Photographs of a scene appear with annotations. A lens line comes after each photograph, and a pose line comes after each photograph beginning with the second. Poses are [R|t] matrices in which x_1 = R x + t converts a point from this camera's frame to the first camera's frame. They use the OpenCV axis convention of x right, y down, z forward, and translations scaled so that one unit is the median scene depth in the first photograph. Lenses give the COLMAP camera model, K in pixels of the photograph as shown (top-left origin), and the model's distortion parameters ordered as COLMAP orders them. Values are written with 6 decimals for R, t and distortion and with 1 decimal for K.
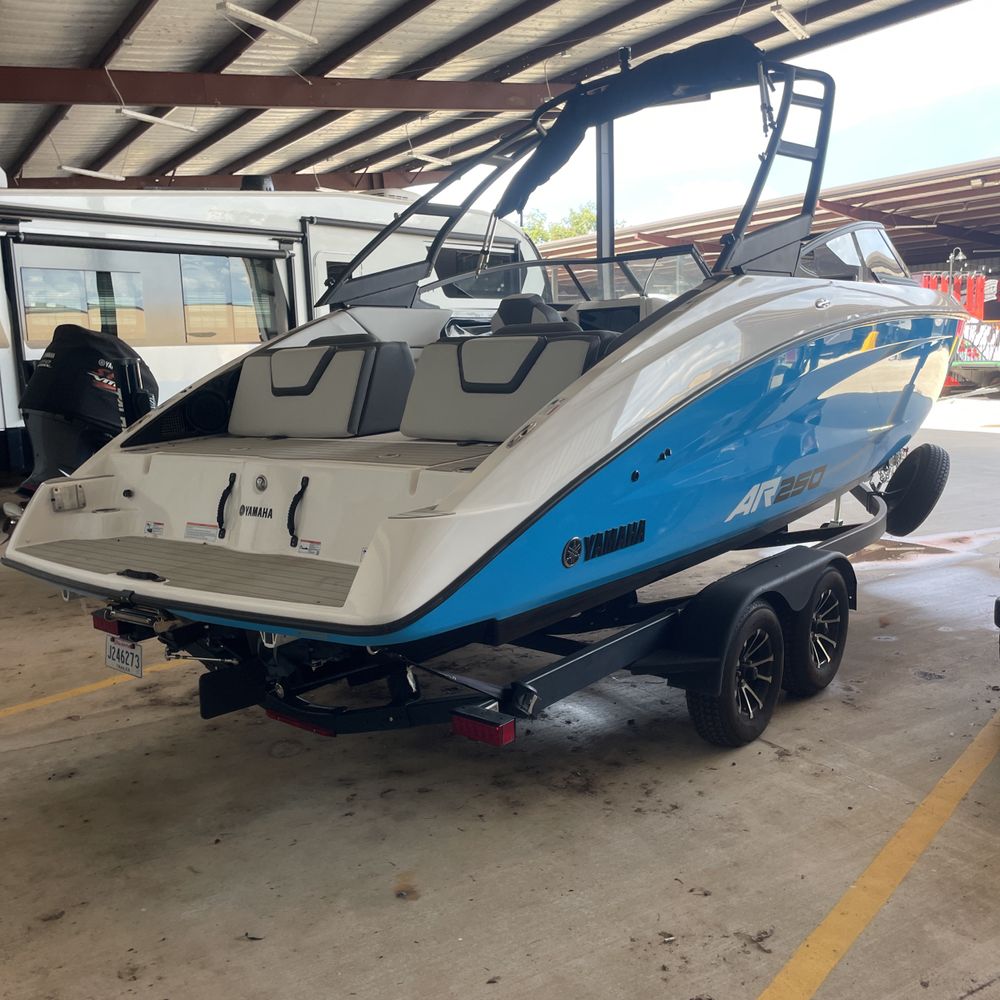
lens RADIAL K [[1020.7, 0, 503.2], [0, 1020.7, 492.7], [0, 0, 1]] dist [0.047739, 0.000000]
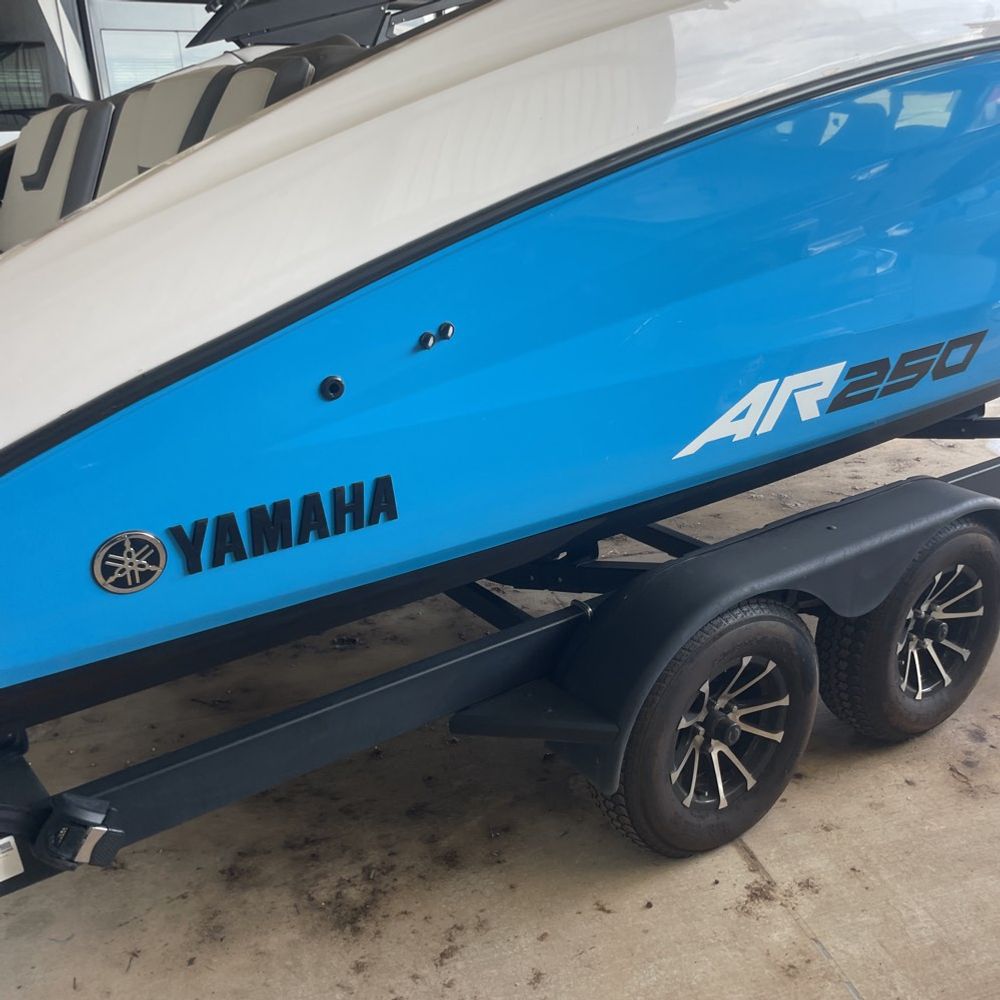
lens RADIAL K [[1020.7, 0, 495.7], [0, 1020.7, 496.7], [0, 0, 1]] dist [0.047739, 0.000000]
pose [[0.954334, 0.086077, -0.286073, 0.266945], [-0.026468, 0.978187, 0.206032, -0.051996], [0.297568, -0.189051, 0.935795, 0.478569]]
